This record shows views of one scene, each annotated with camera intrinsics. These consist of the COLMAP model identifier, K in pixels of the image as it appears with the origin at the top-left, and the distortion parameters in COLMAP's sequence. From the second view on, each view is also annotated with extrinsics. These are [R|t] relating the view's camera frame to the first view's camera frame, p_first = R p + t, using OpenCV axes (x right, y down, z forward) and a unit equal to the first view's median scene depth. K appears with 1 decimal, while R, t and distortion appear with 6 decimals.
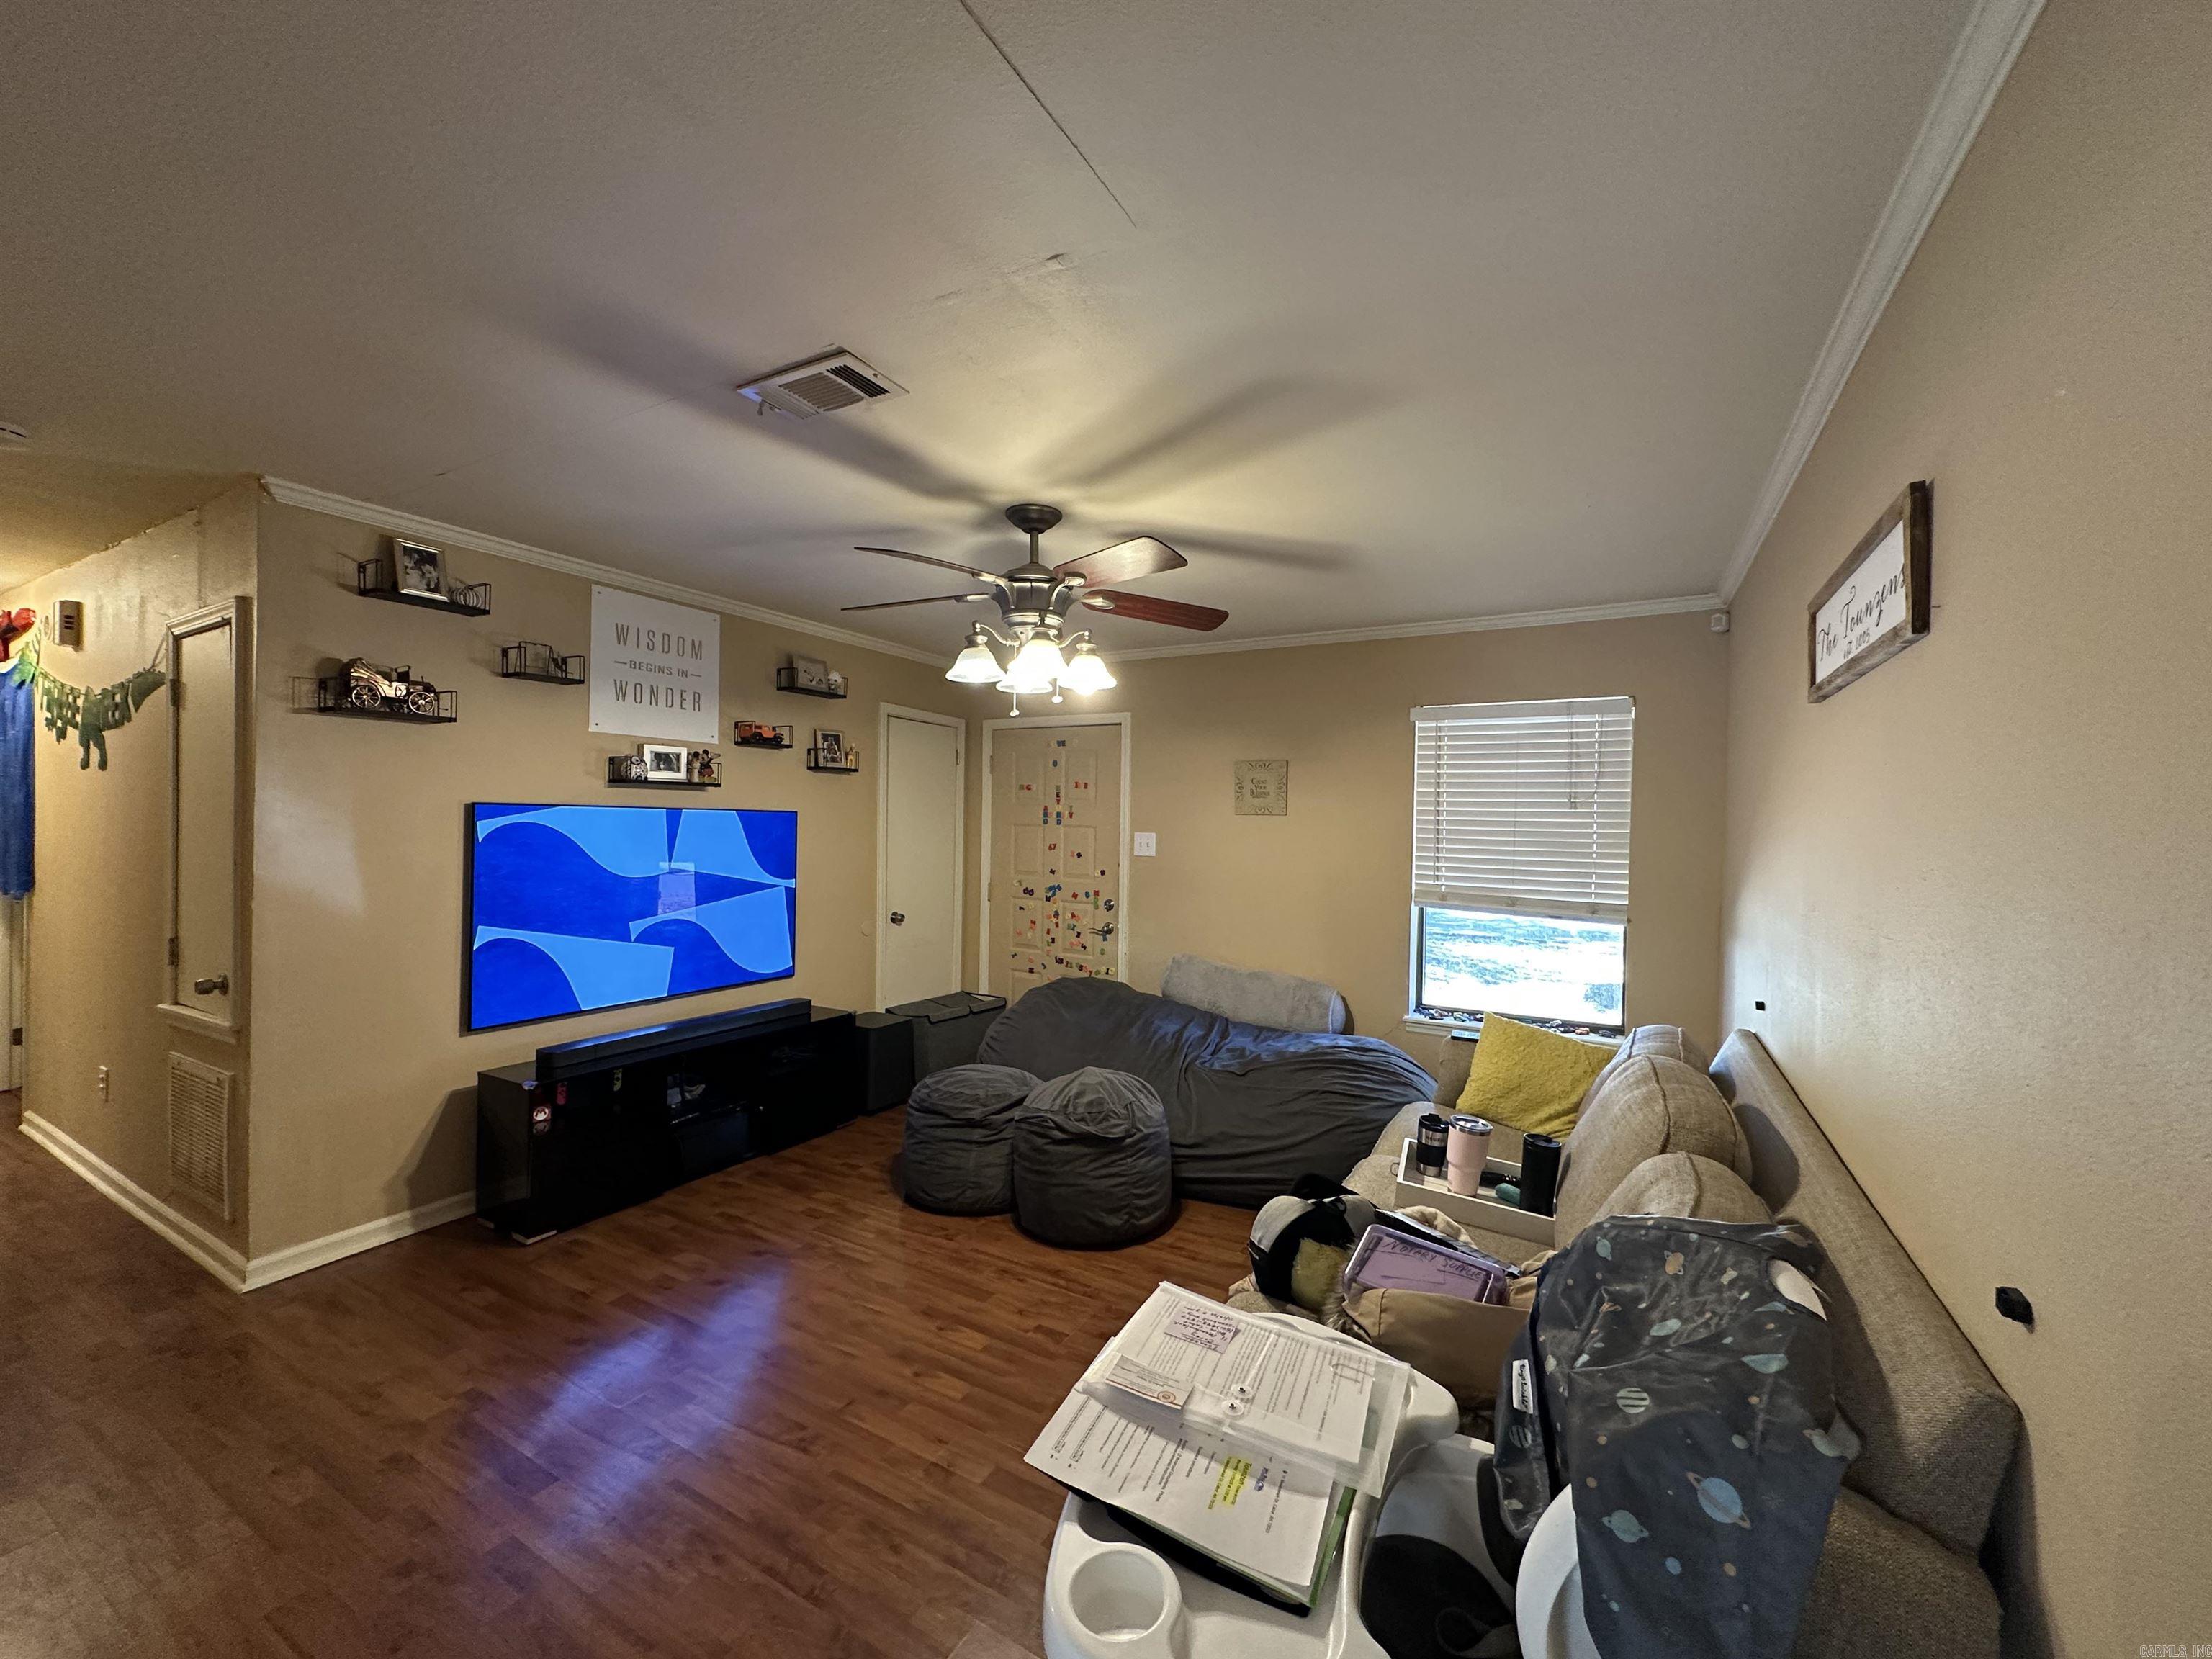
lens RADIAL K [[879.3, 0, 1113.3], [0, 879.3, 820.9], [0, 0, 1]] dist [0.002721, 0.000022]
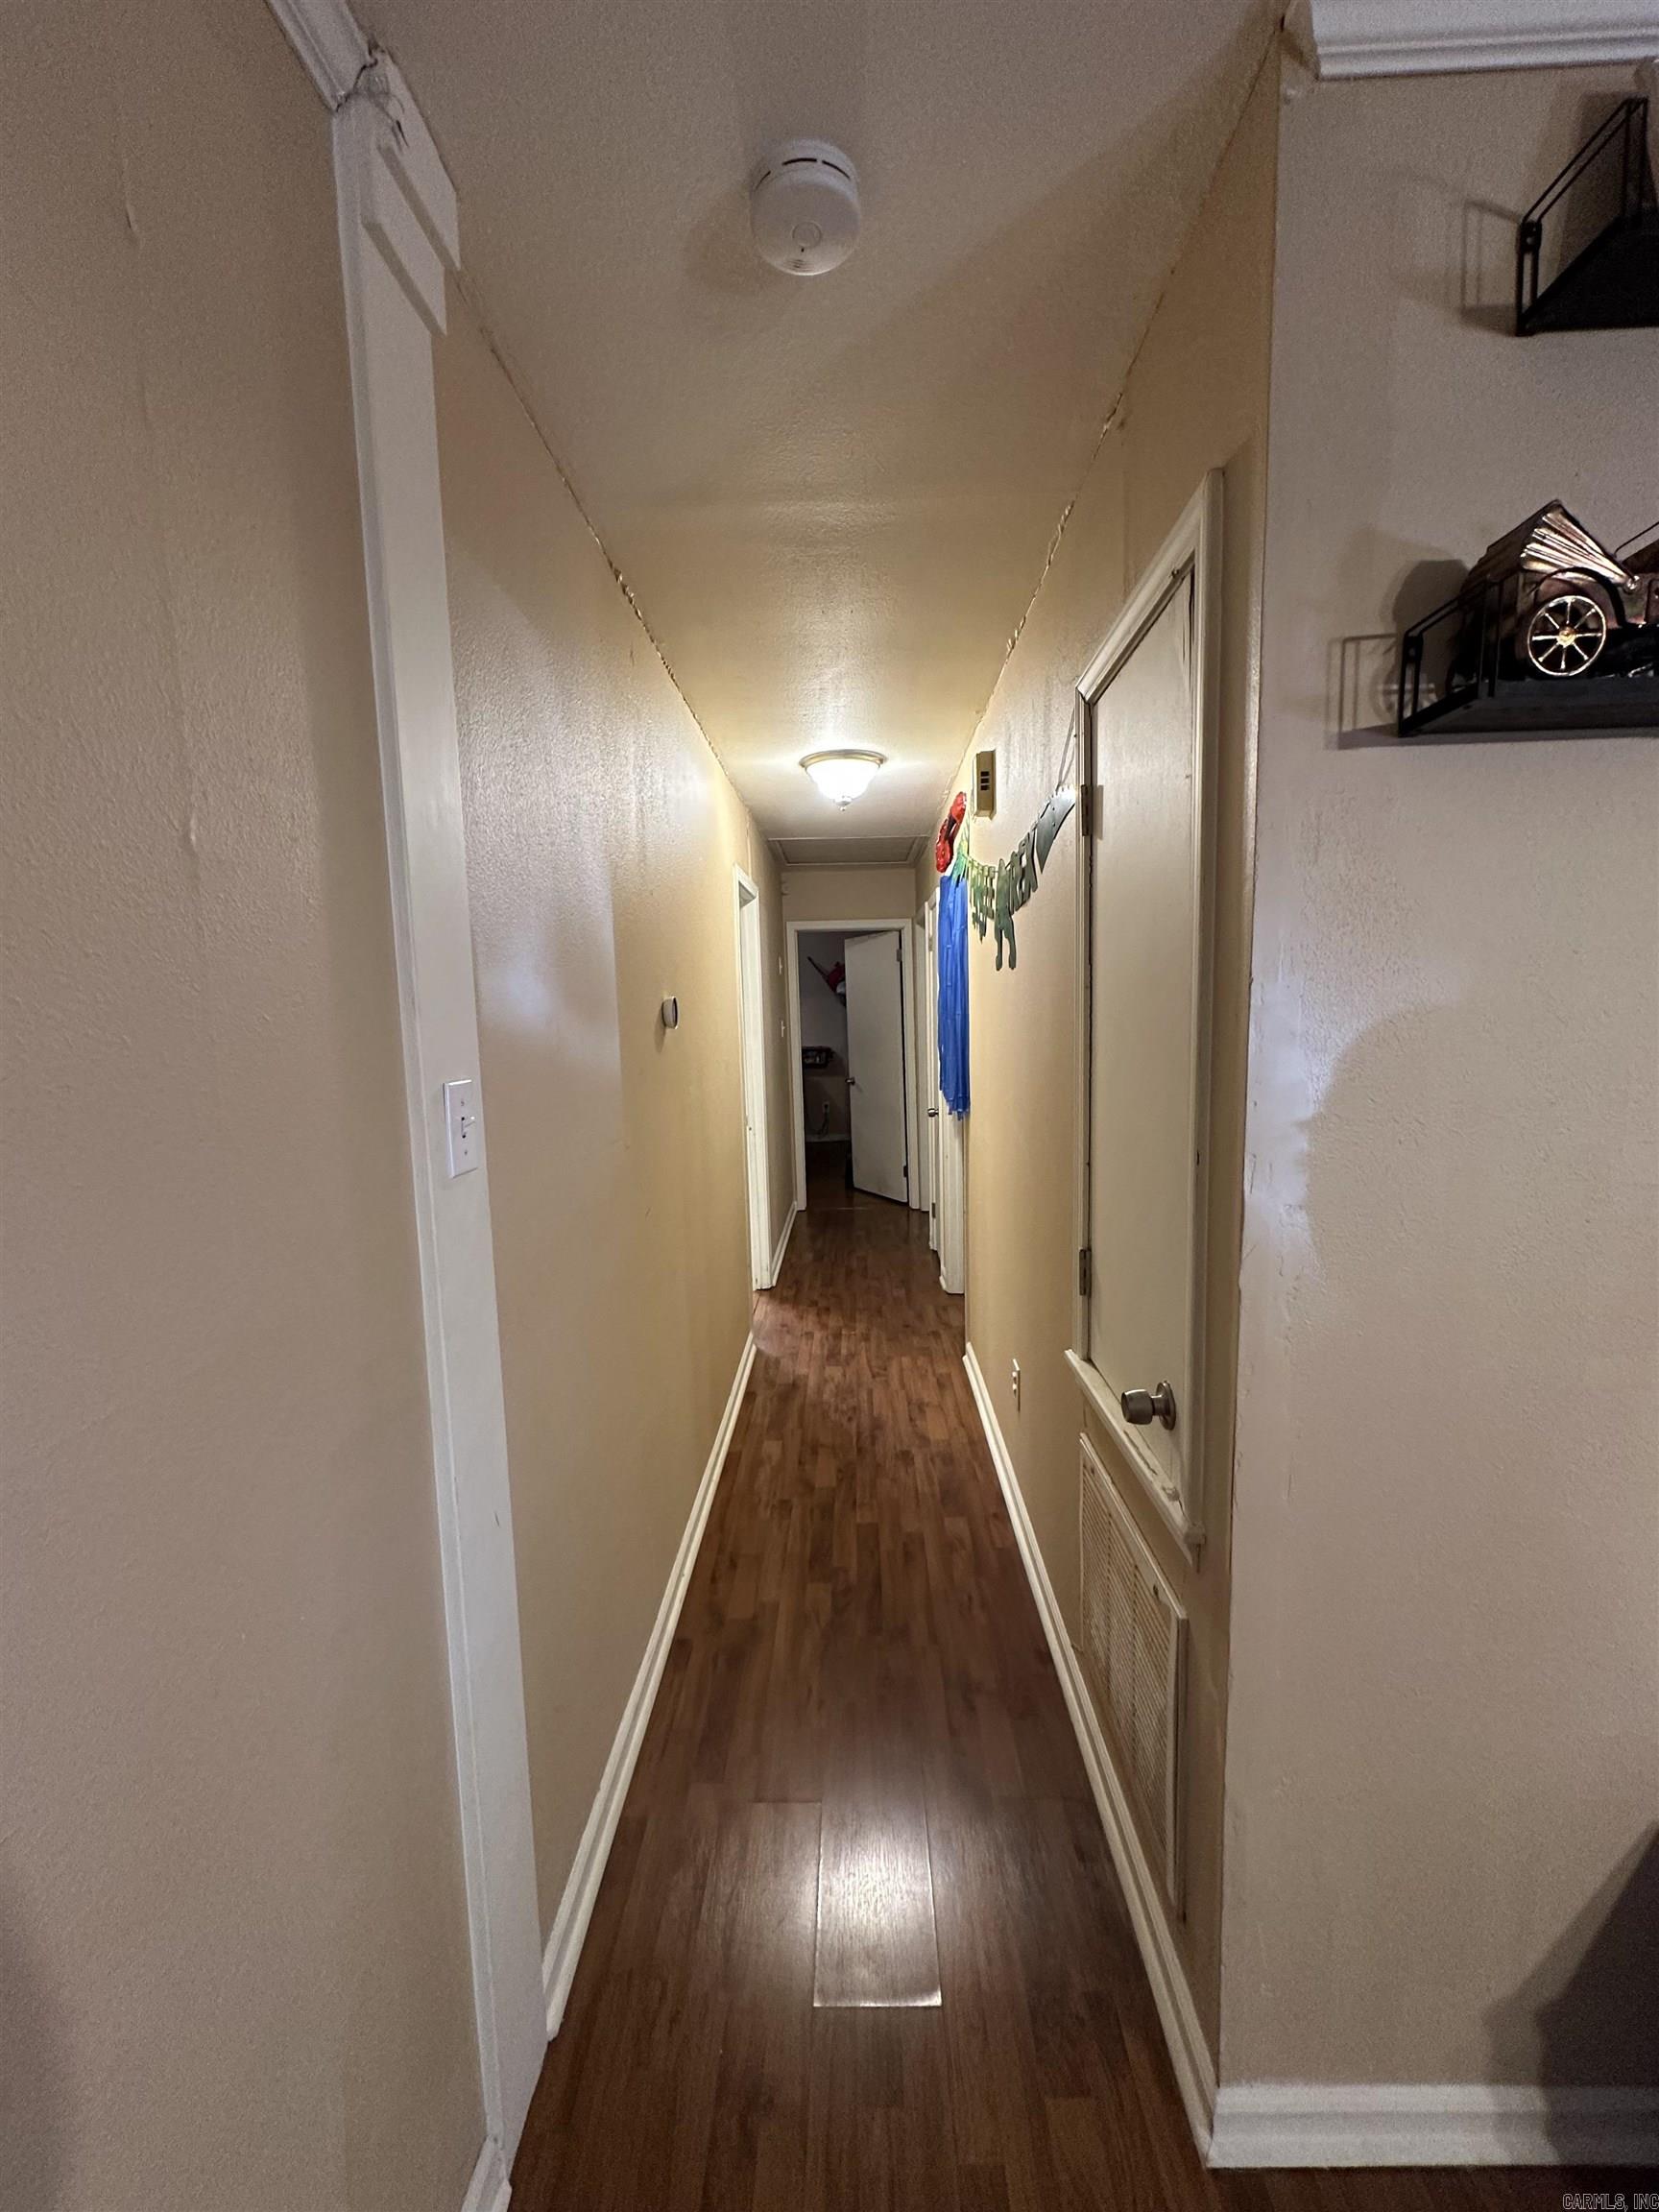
lens RADIAL K [[879.3, 0, 835.4], [0, 879.3, 1103.4], [0, 0, 1]] dist [0.002721, 0.000022]
pose [[0.474262, 0.067425, -0.877798, -0.644145], [0.026778, 0.995497, 0.090934, -0.017976], [0.879977, -0.066632, 0.470320, 0.591697]]
